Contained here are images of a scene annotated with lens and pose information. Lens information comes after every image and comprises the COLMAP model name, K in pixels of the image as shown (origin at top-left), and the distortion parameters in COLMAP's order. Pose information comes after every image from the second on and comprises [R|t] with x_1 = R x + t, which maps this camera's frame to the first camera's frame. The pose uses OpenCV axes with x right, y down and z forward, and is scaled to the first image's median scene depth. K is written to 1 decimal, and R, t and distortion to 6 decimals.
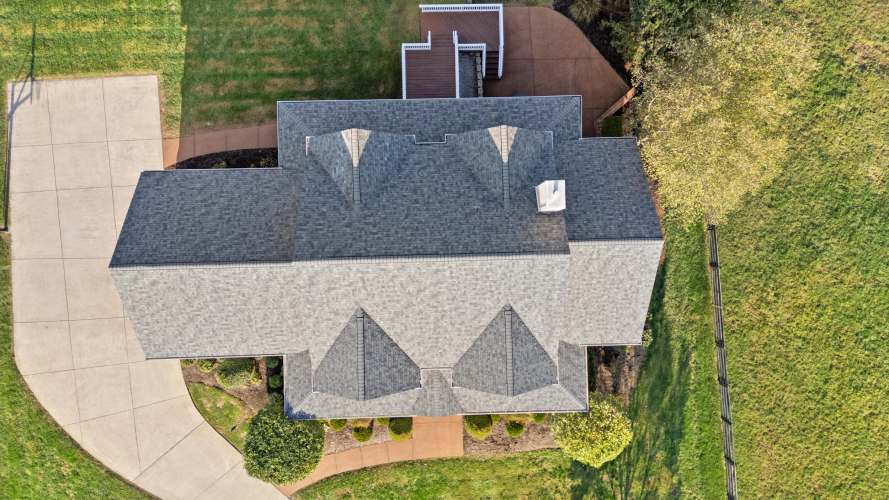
lens RADIAL K [[648.0, 0, 442.8], [0, 648.0, 249.4], [0, 0, 1]] dist [0.034292, -0.015438]
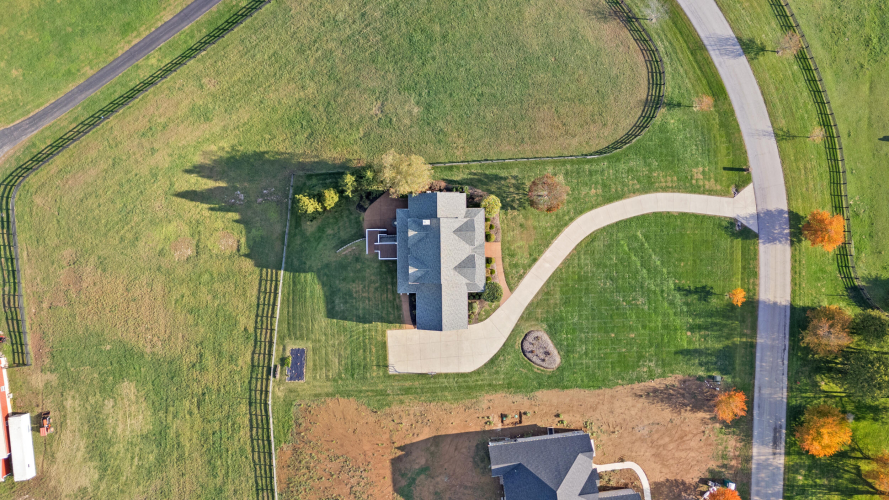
lens RADIAL K [[648.0, 0, 444.7], [0, 648.0, 249.6], [0, 0, 1]] dist [0.034292, -0.015438]
pose [[0.010276, -0.999884, -0.011259, 0.029231], [0.999943, 0.010245, 0.002863, 0.020228], [-0.002747, -0.011287, 0.999933, -2.399476]]
